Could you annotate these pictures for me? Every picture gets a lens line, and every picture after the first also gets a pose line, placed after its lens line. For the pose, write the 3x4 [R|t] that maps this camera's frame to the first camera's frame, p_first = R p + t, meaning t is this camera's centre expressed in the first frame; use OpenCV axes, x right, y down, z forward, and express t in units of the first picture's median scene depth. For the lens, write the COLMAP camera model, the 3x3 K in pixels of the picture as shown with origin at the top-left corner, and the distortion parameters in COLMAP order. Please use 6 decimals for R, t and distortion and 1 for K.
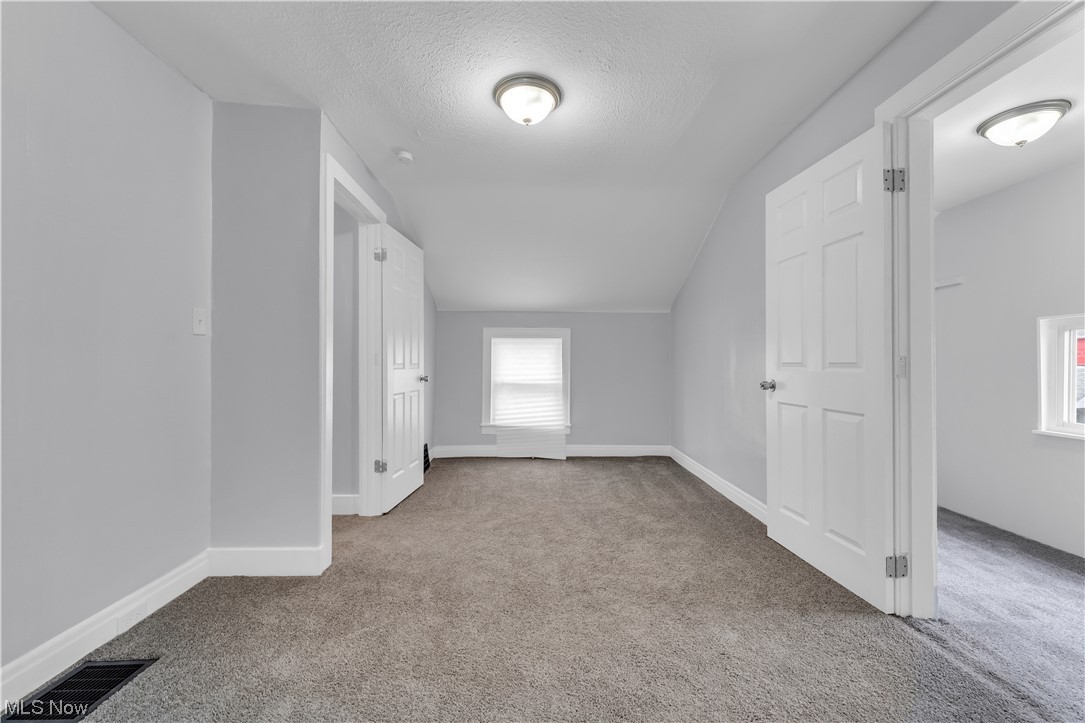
lens RADIAL K [[441.8, 0, 550.2], [0, 441.8, 363.7], [0, 0, 1]] dist [0.001619, -0.000010]
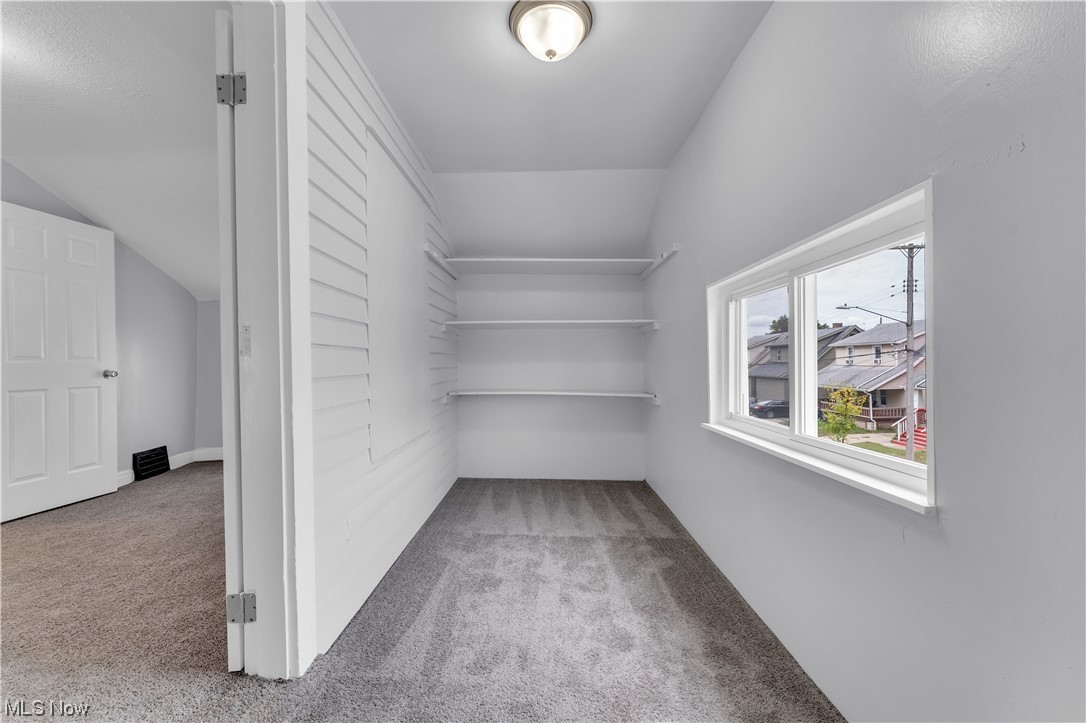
lens RADIAL K [[442.2, 0, 547.6], [0, 442.2, 362.7], [0, 0, 1]] dist [0.001619, -0.000010]
pose [[0.999516, -0.013219, -0.028160, 1.048734], [0.013235, 0.999912, 0.000386, 0.041060], [0.028153, -0.000758, 0.999603, 0.213967]]
